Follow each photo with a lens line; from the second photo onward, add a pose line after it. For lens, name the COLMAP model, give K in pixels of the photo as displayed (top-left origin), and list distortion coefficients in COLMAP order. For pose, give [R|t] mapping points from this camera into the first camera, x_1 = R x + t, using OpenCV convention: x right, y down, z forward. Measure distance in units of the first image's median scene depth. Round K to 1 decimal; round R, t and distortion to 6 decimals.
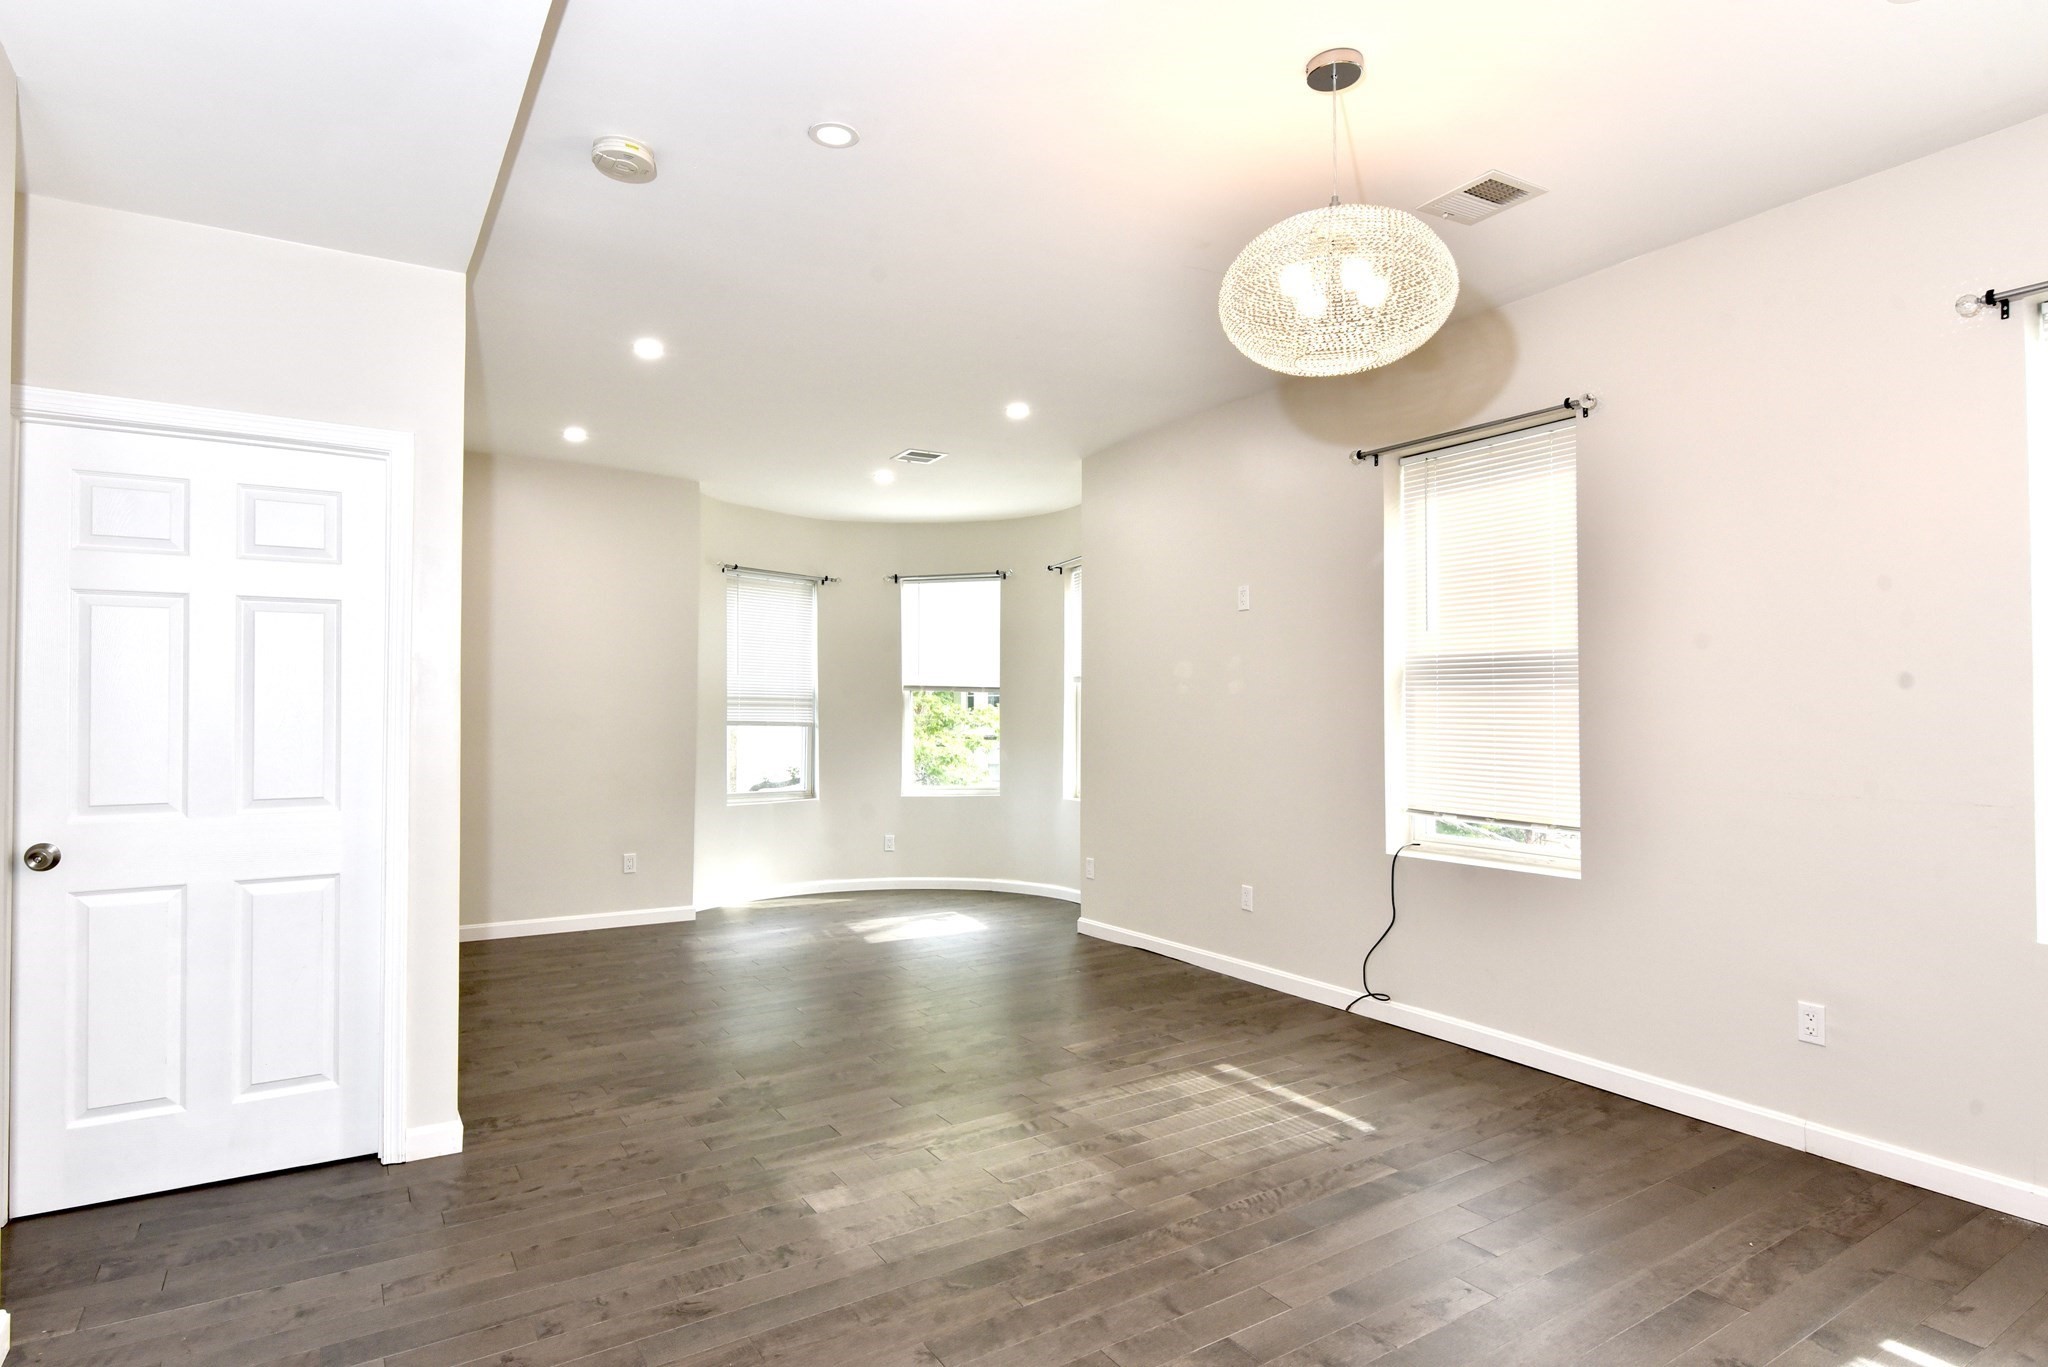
lens RADIAL K [[1101.2, 0, 1021.8], [0, 1101.2, 678.6], [0, 0, 1]] dist [0.010704, -0.009643]
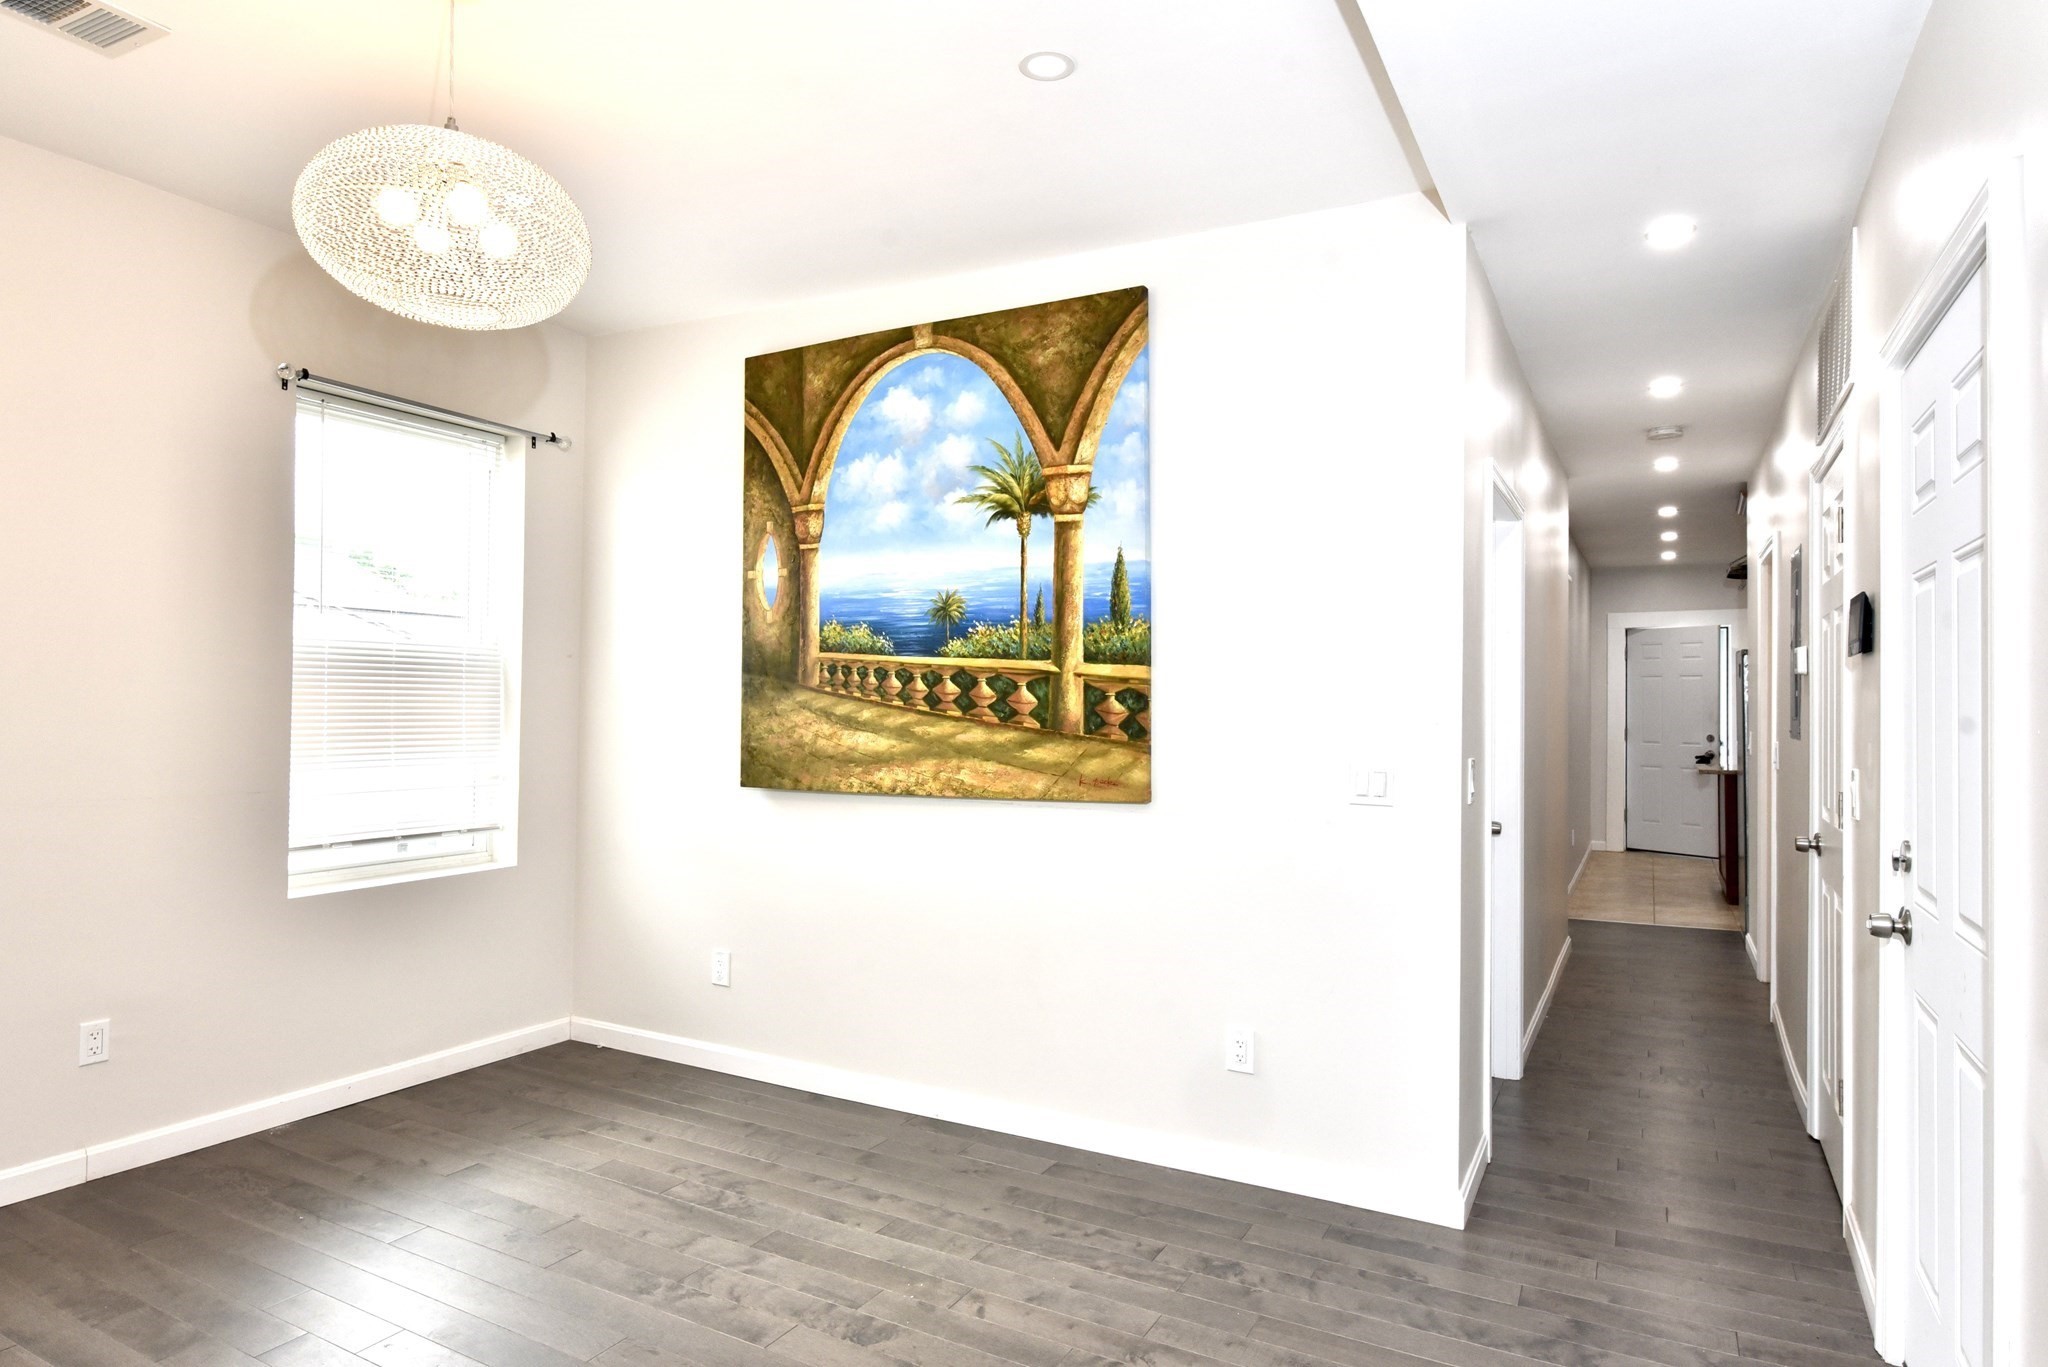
lens RADIAL K [[1101.2, 0, 1022.2], [0, 1101.2, 701.7], [0, 0, 1]] dist [0.010704, -0.009643]
pose [[-0.486549, 0.007556, 0.873621, -0.407932], [-0.029885, 0.999233, -0.025286, 0.017702], [-0.873142, -0.038412, -0.485950, 0.637168]]
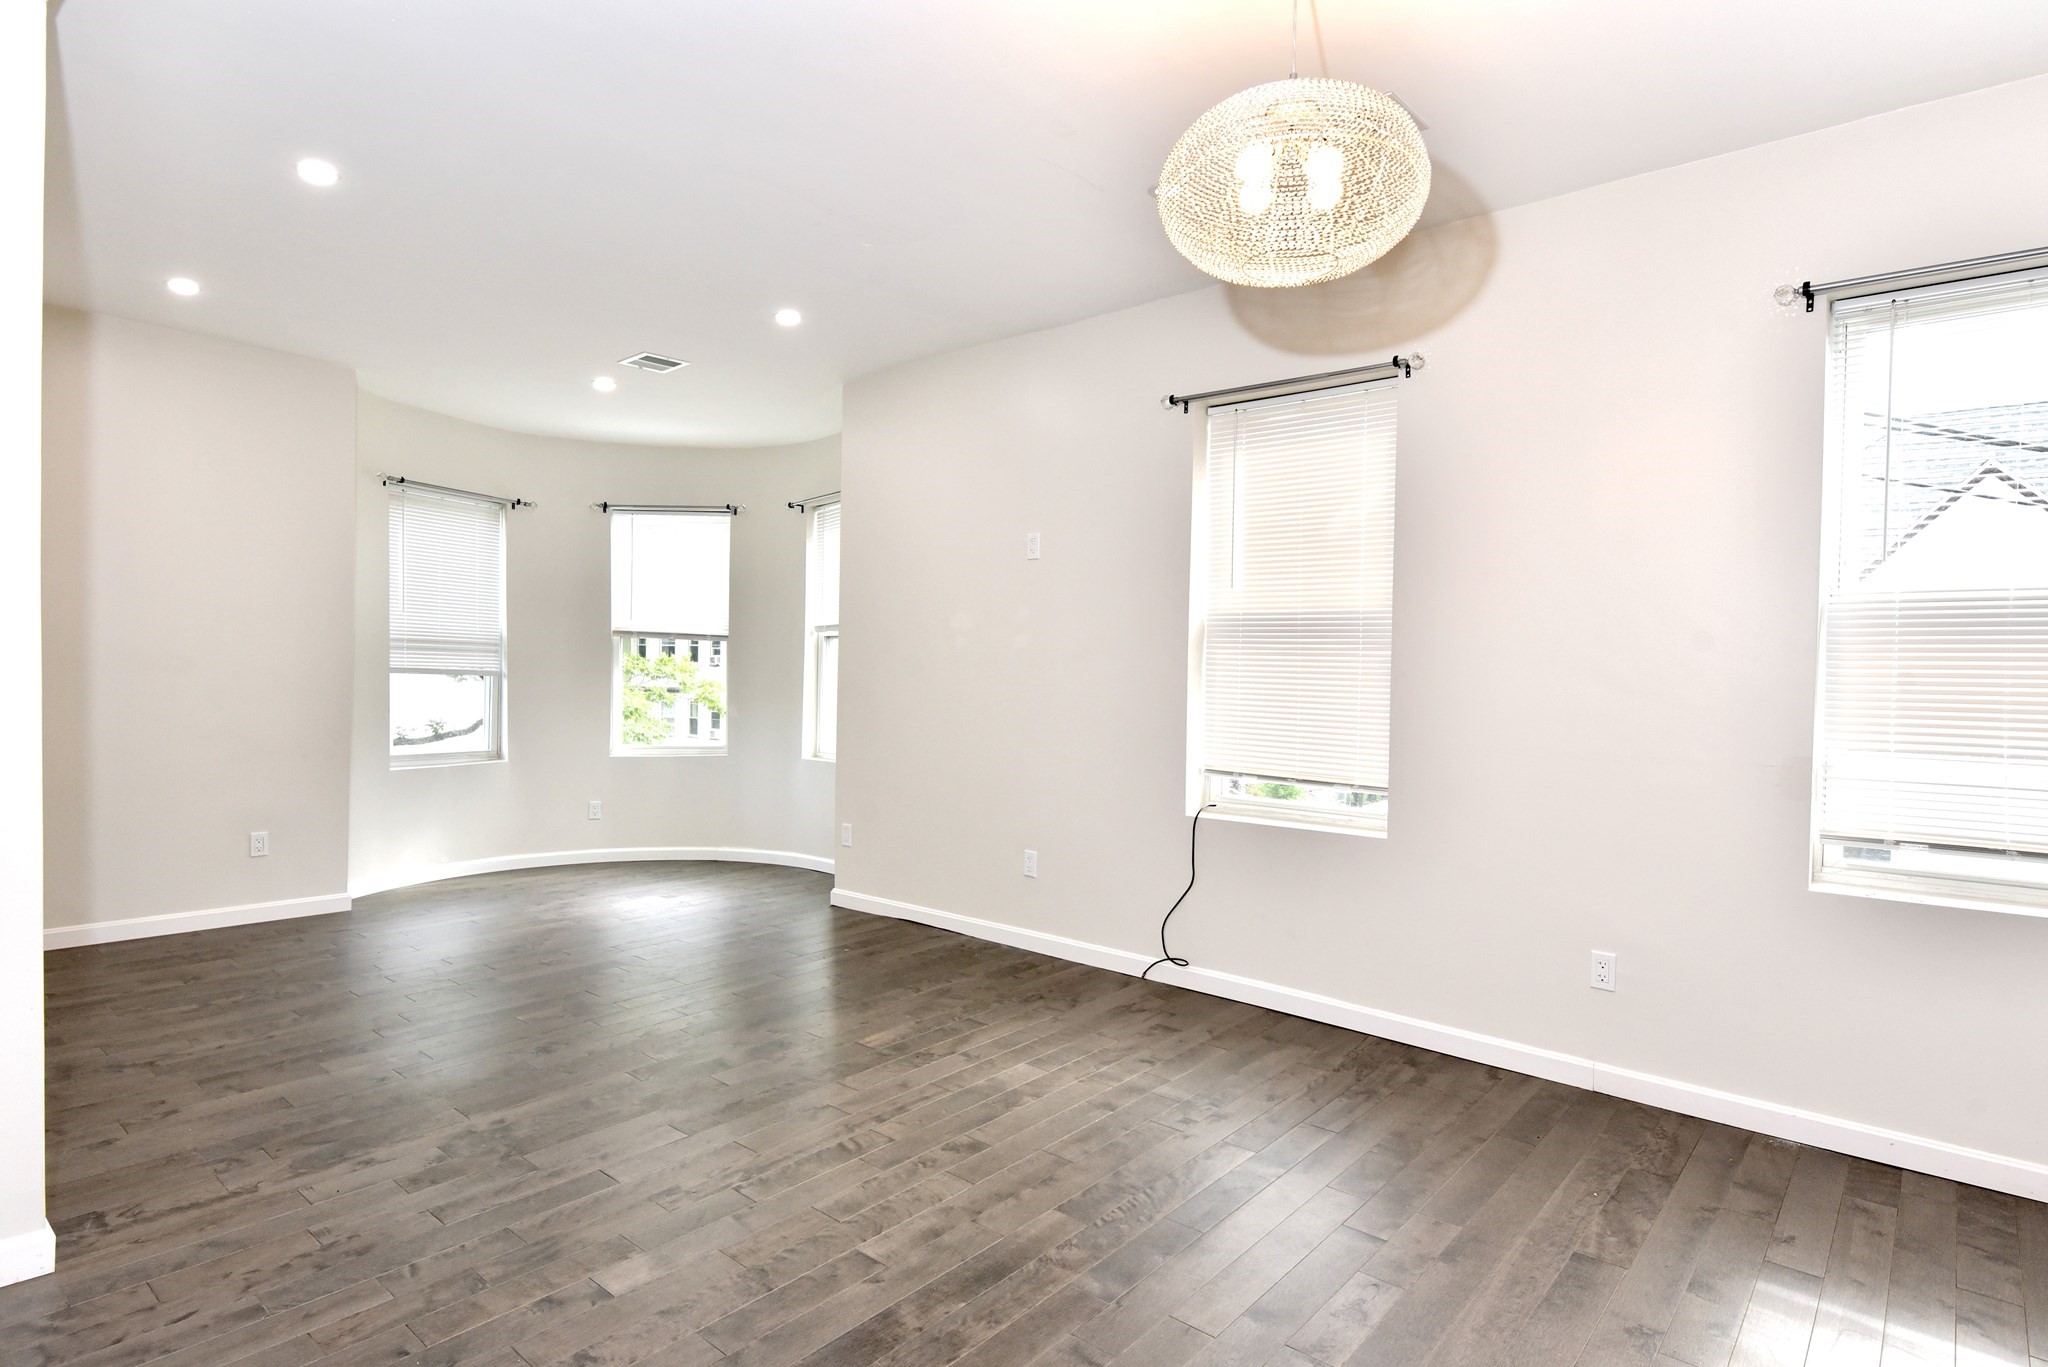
lens RADIAL K [[1101.2, 0, 1026.8], [0, 1101.2, 681.3], [0, 0, 1]] dist [0.010704, -0.009643]
pose [[0.955362, 0.013639, 0.295121, -0.105217], [-0.026499, 0.998863, 0.039622, 0.006473], [-0.294245, -0.045674, 0.954638, 0.135668]]
